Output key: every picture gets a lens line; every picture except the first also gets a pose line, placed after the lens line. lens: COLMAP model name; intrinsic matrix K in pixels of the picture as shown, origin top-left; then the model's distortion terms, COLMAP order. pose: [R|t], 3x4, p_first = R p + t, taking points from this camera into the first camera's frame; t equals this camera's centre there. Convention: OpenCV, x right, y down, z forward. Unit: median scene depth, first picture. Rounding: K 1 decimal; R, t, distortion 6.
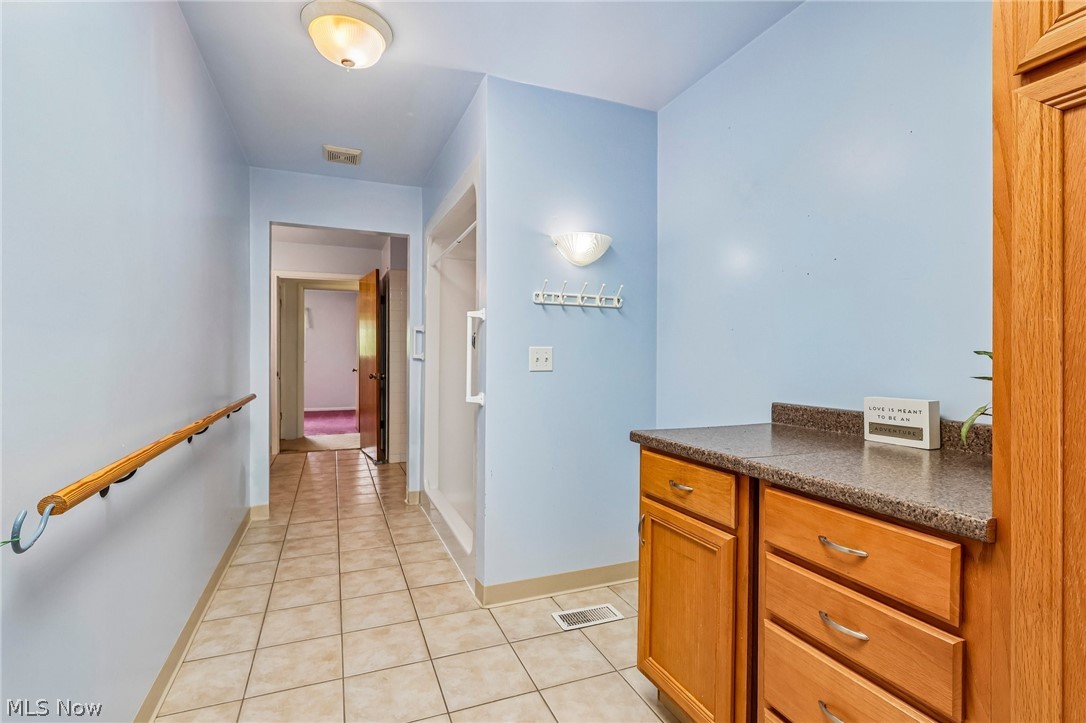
lens RADIAL K [[513.4, 0, 536.9], [0, 513.4, 355.5], [0, 0, 1]] dist [-0.000497, -0.000270]
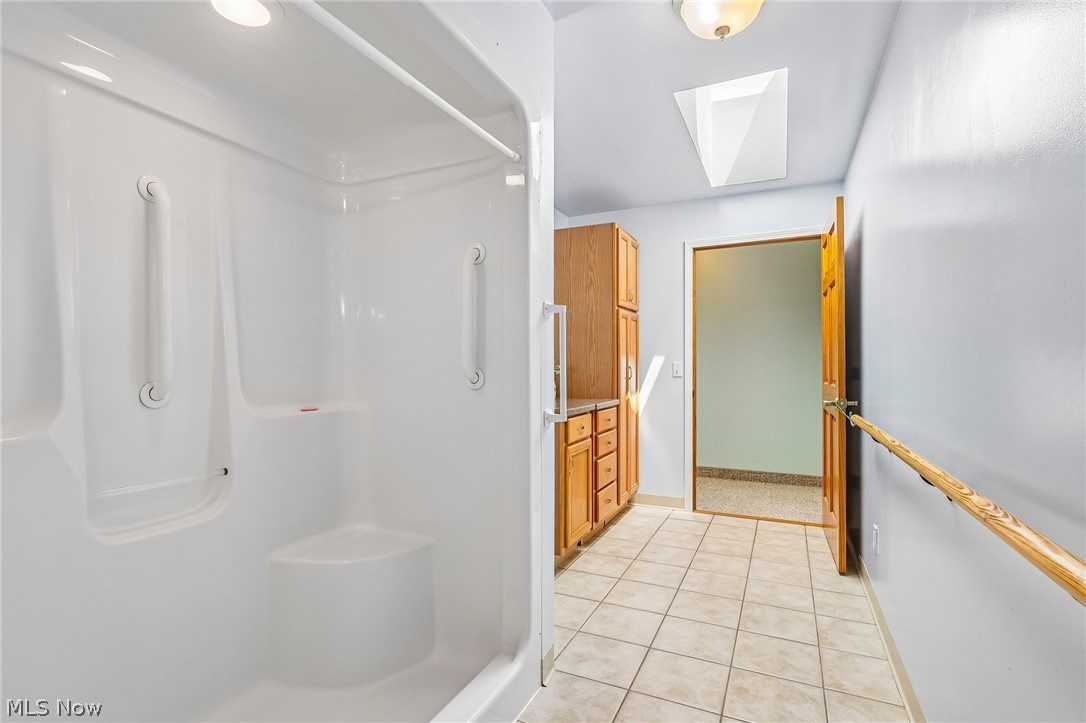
lens RADIAL K [[513.4, 0, 536.9], [0, 513.4, 355.5], [0, 0, 1]] dist [-0.000497, -0.000270]
pose [[-0.675232, 0.005556, 0.737585, -0.841519], [-0.008422, 0.999848, -0.015242, -0.005066], [-0.737558, -0.016504, -0.675083, 1.904201]]
